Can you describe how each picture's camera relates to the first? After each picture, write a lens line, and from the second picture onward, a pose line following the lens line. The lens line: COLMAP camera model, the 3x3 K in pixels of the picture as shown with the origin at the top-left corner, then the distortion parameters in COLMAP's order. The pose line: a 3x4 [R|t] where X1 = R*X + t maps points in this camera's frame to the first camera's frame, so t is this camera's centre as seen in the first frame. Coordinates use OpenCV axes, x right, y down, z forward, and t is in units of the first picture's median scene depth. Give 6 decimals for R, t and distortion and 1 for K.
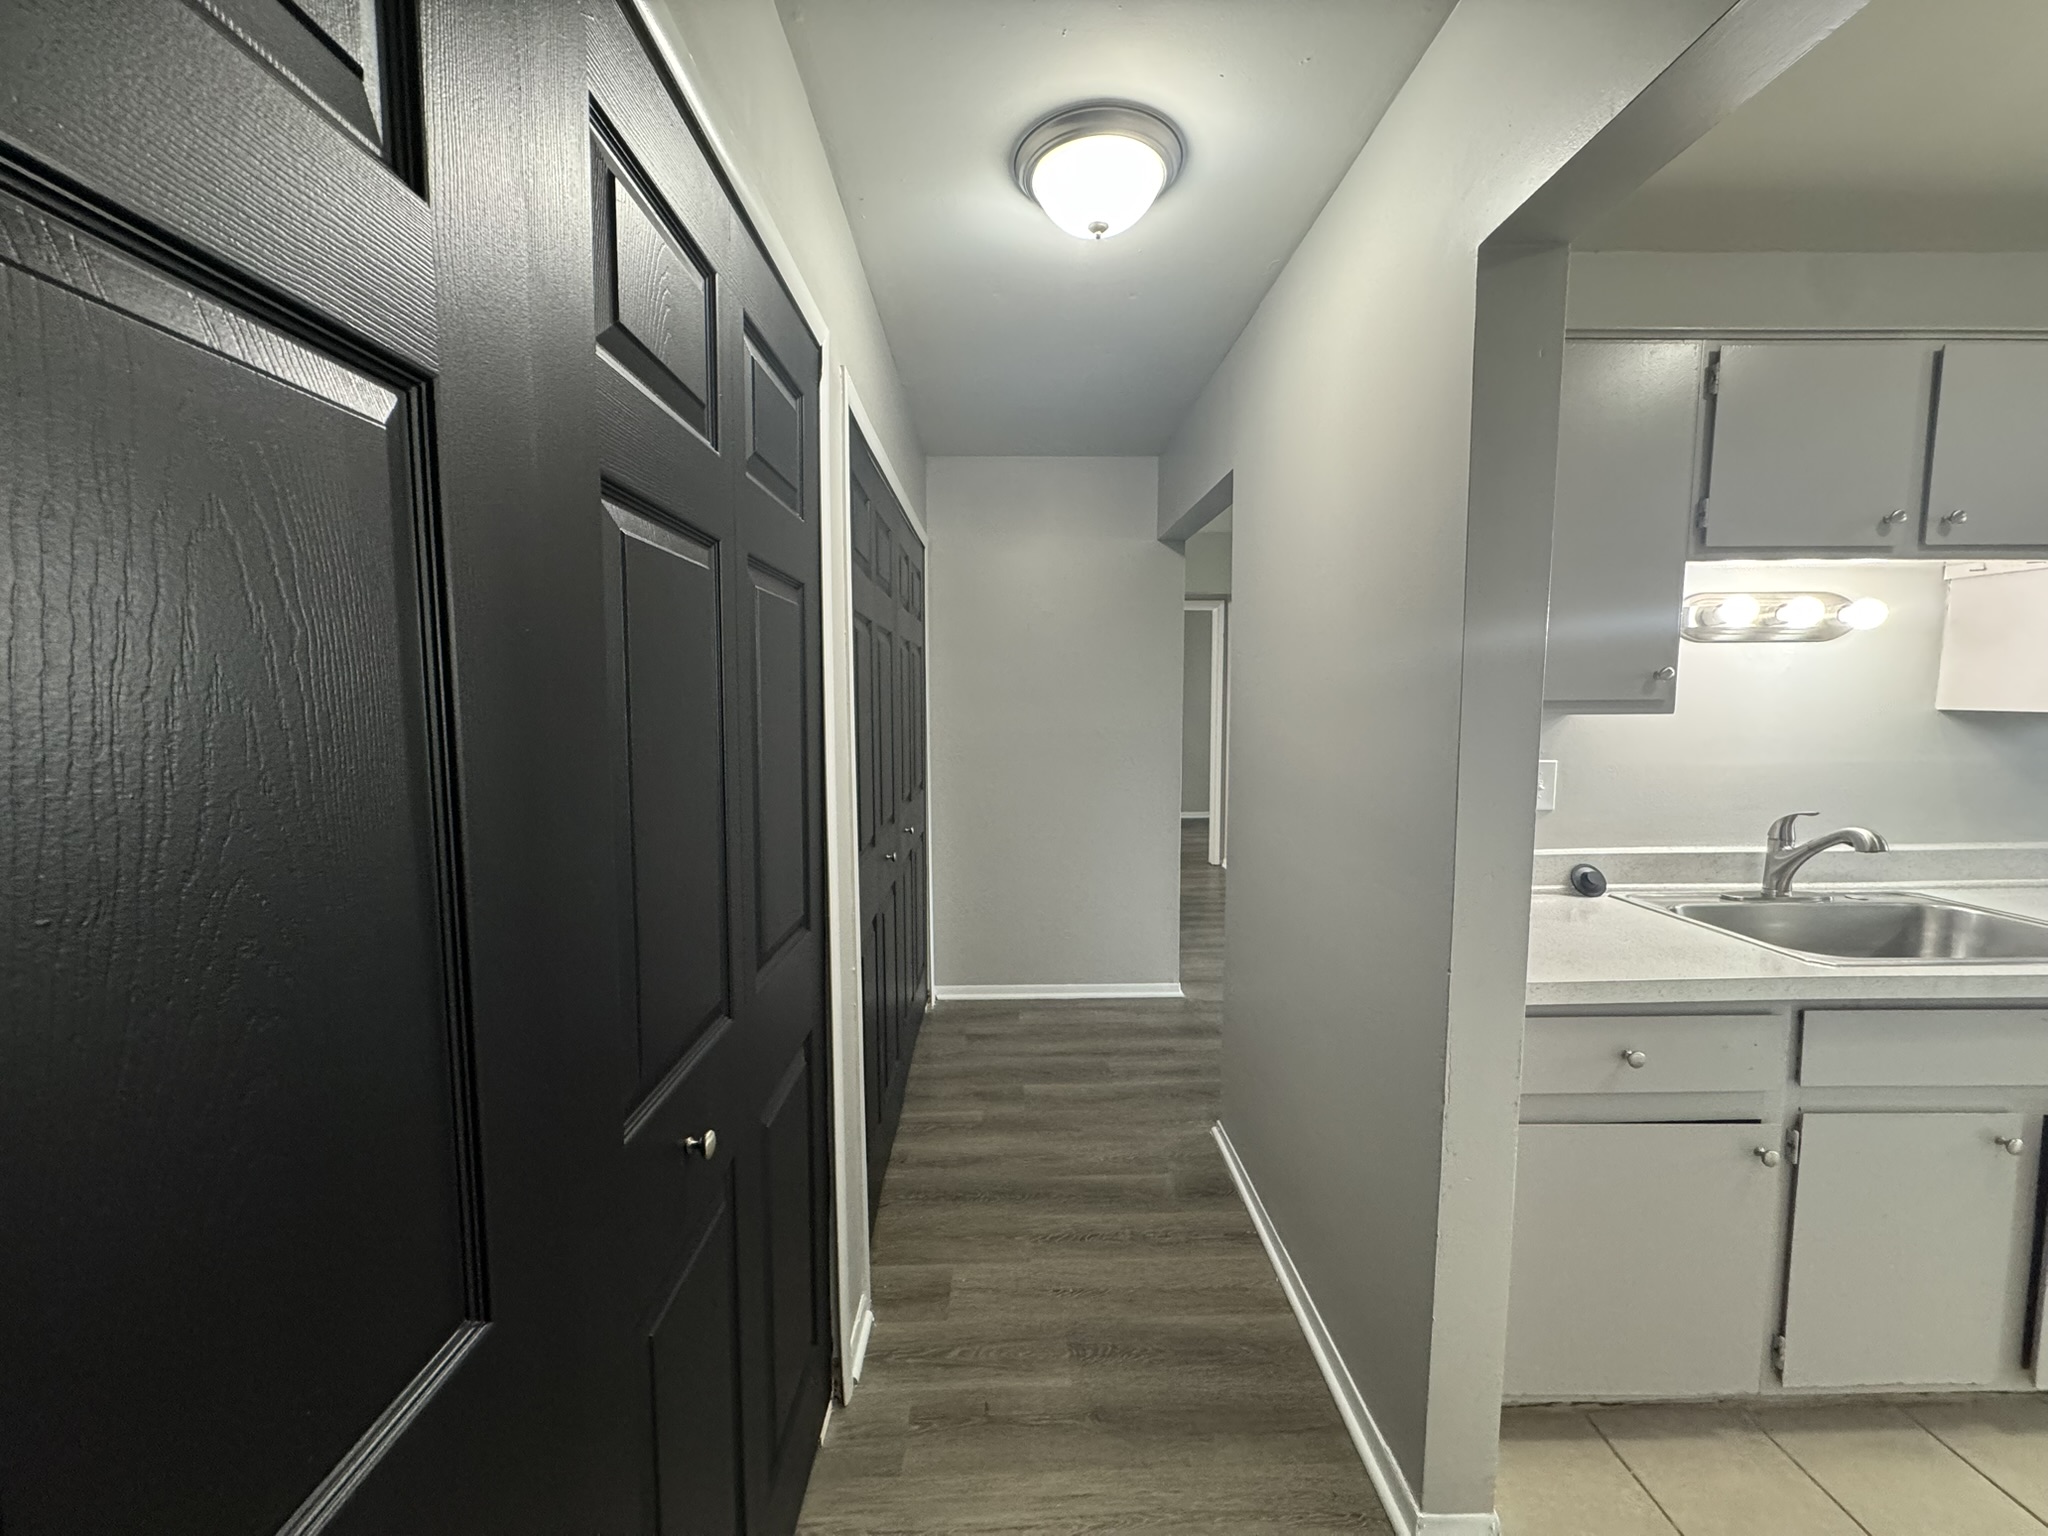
lens RADIAL K [[815.5, 0, 1021.4], [0, 815.5, 768.1], [0, 0, 1]] dist [-0.002975, -0.000074]
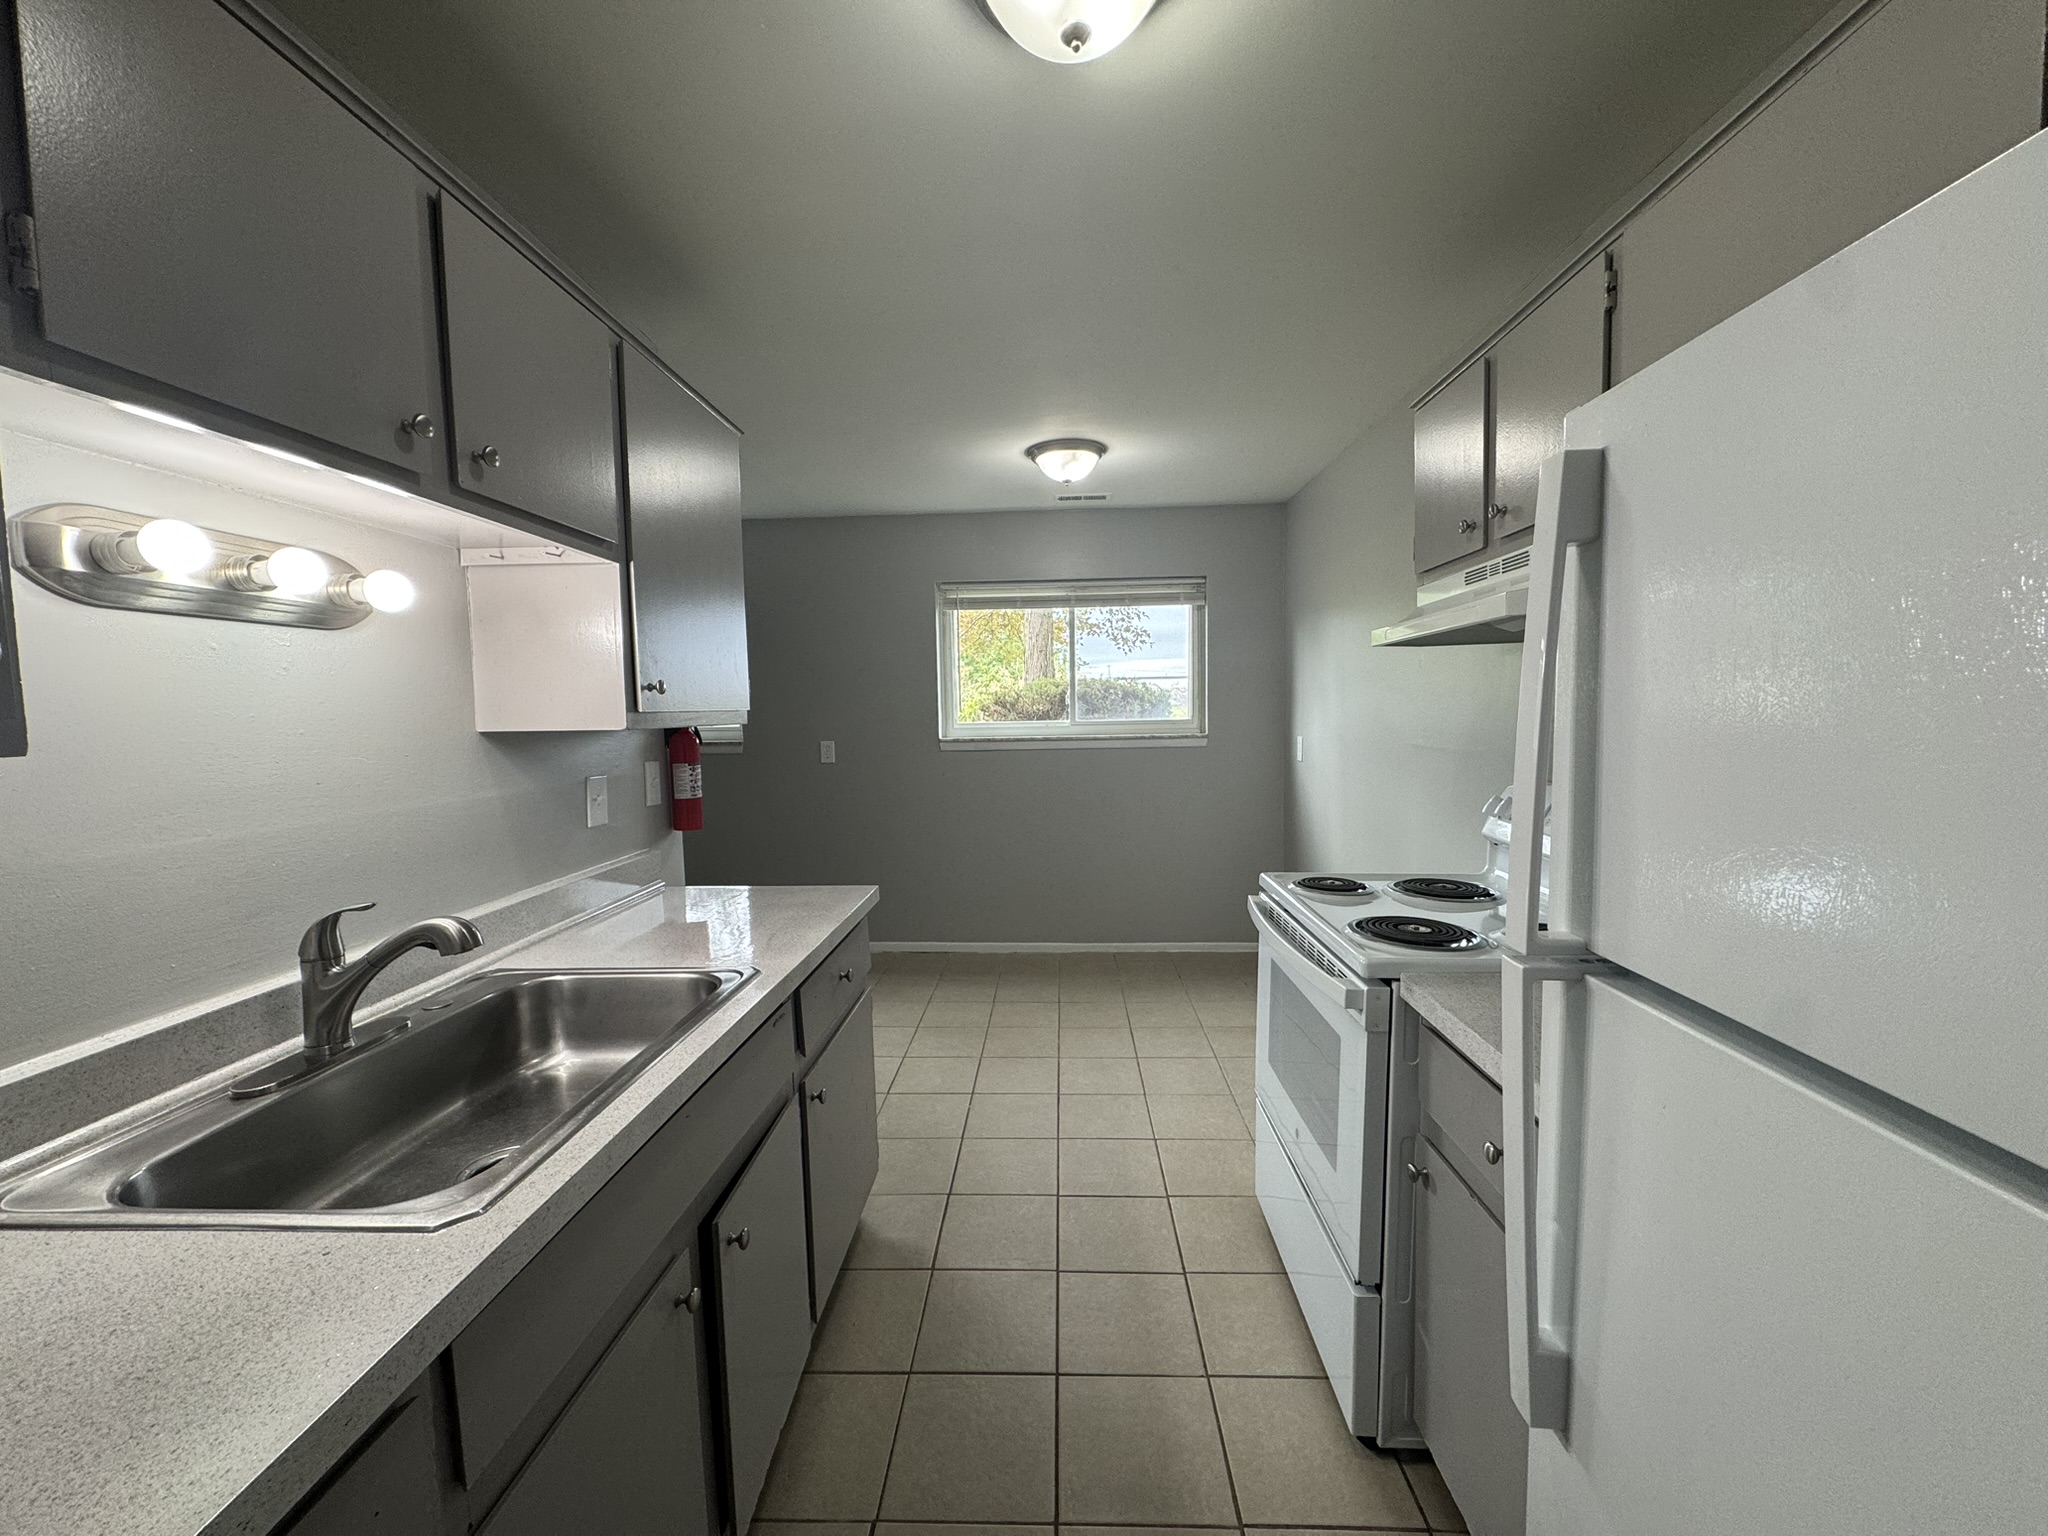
lens RADIAL K [[815.5, 0, 1021.4], [0, 815.5, 768.1], [0, 0, 1]] dist [-0.002975, -0.000074]
pose [[0.069994, -0.069339, 0.995135, 0.396613], [0.111203, 0.991906, 0.061292, -0.028355], [-0.991330, 0.106372, 0.077139, 0.442598]]
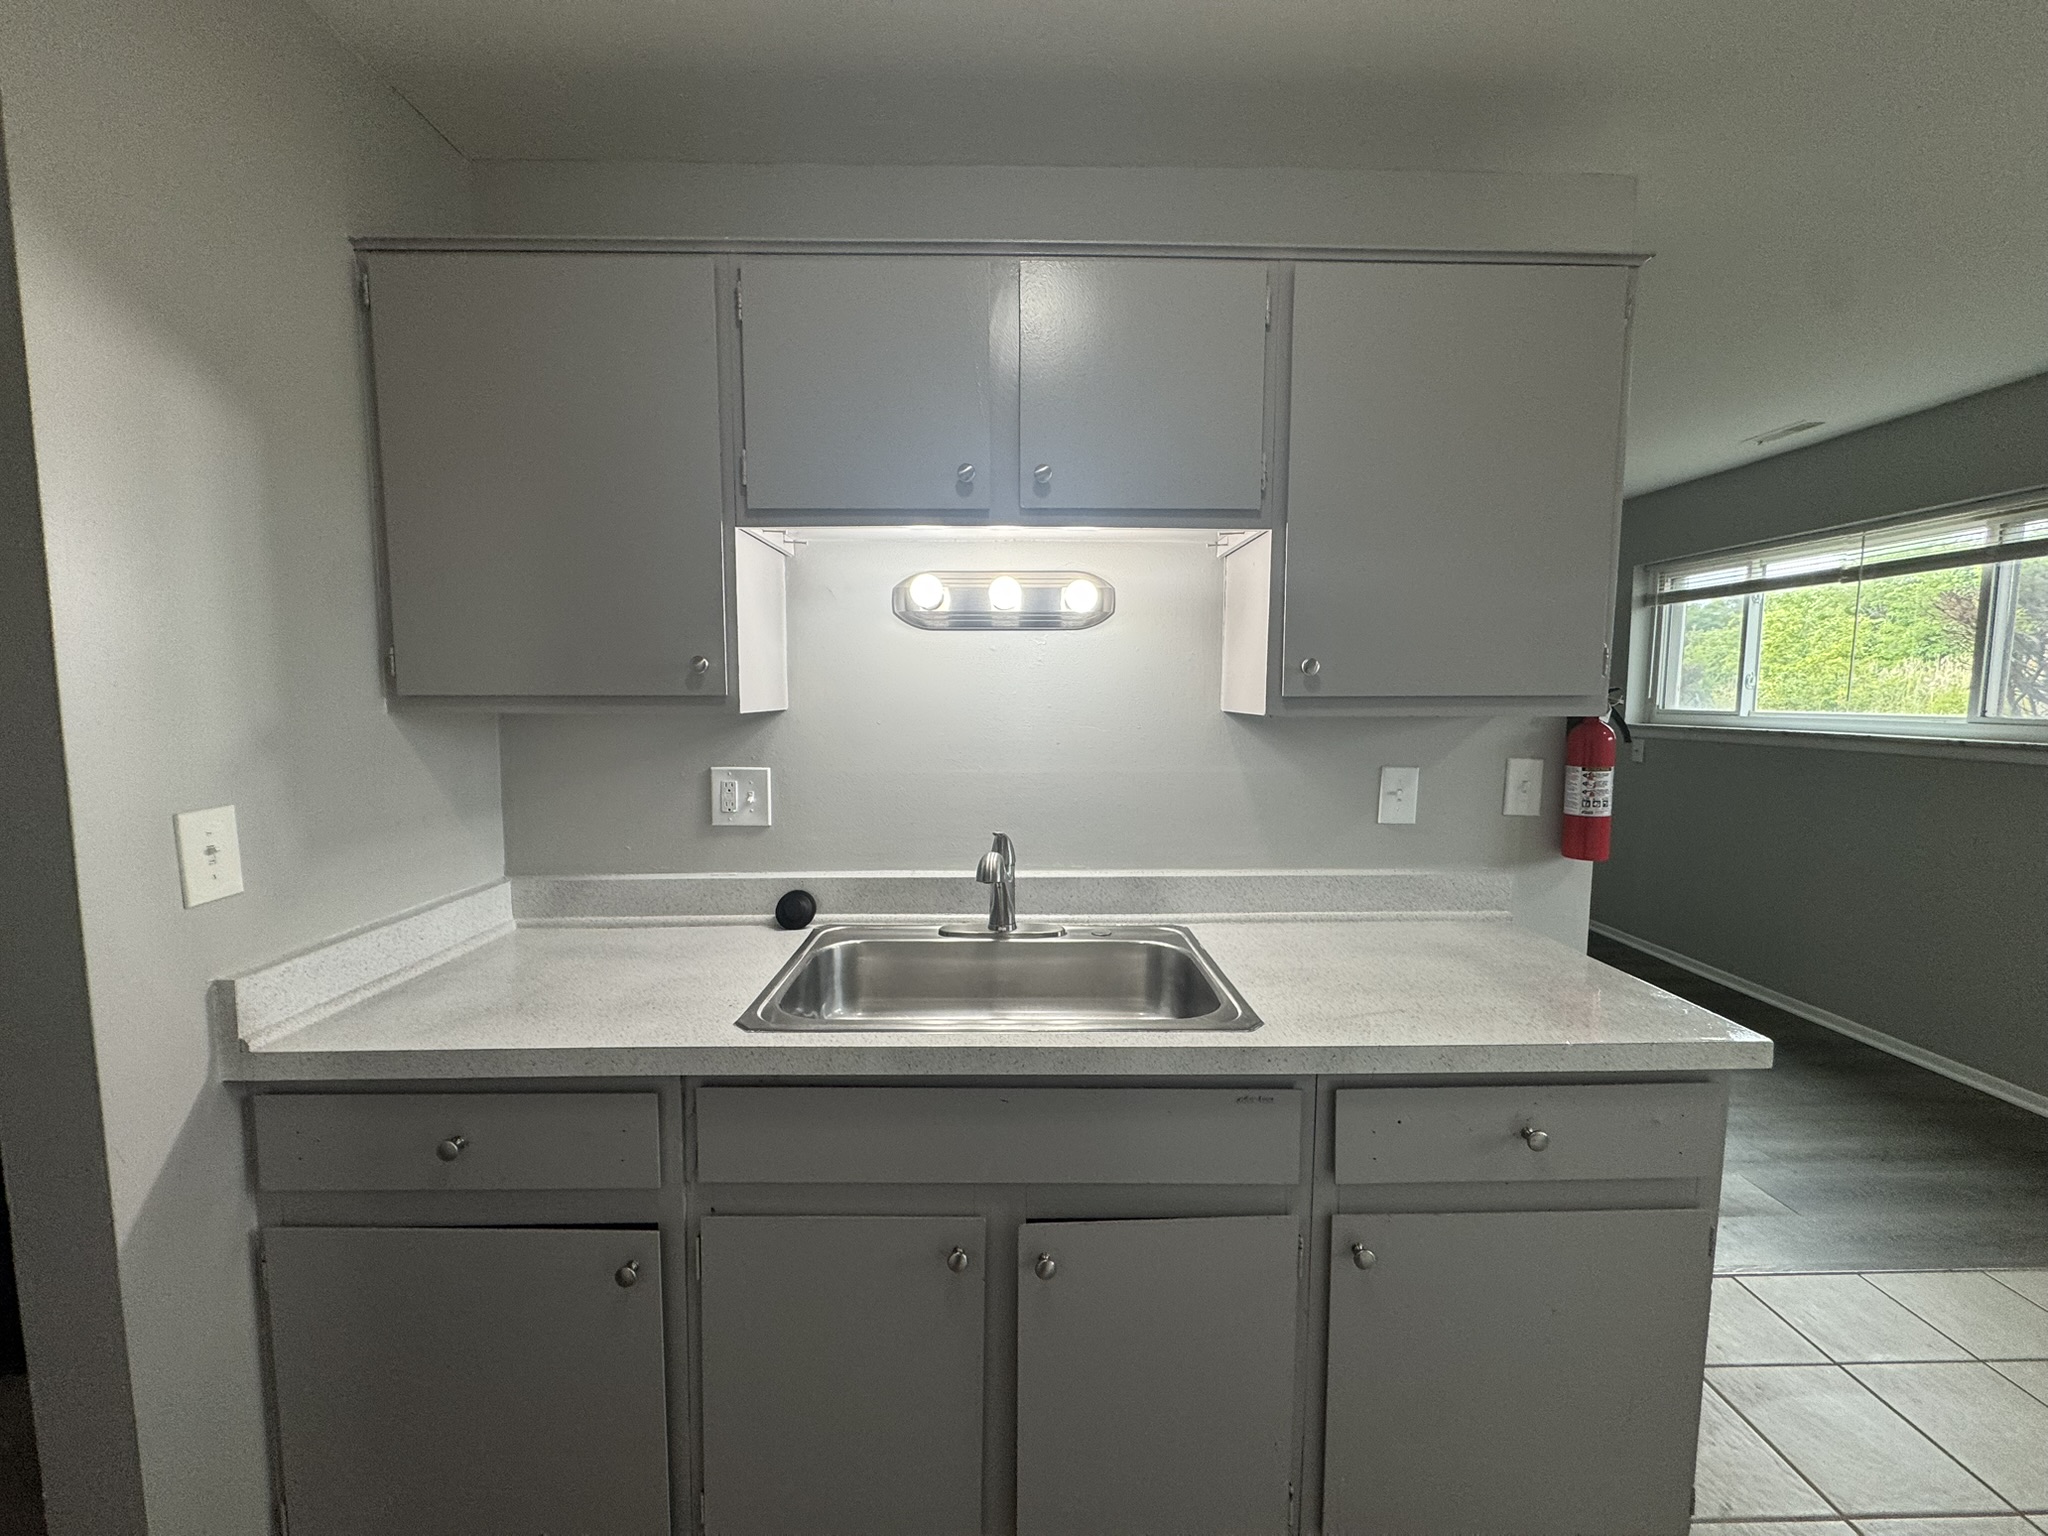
lens RADIAL K [[829.2, 0, 1024.0], [0, 829.2, 768.0], [0, 0, 1]] dist [0.001046, 0.000063]
pose [[0.999976, 0.006615, 0.002150, 0.965652], [-0.006624, 0.999970, 0.003932, -0.014623], [-0.002124, -0.003946, 0.999990, 0.144008]]
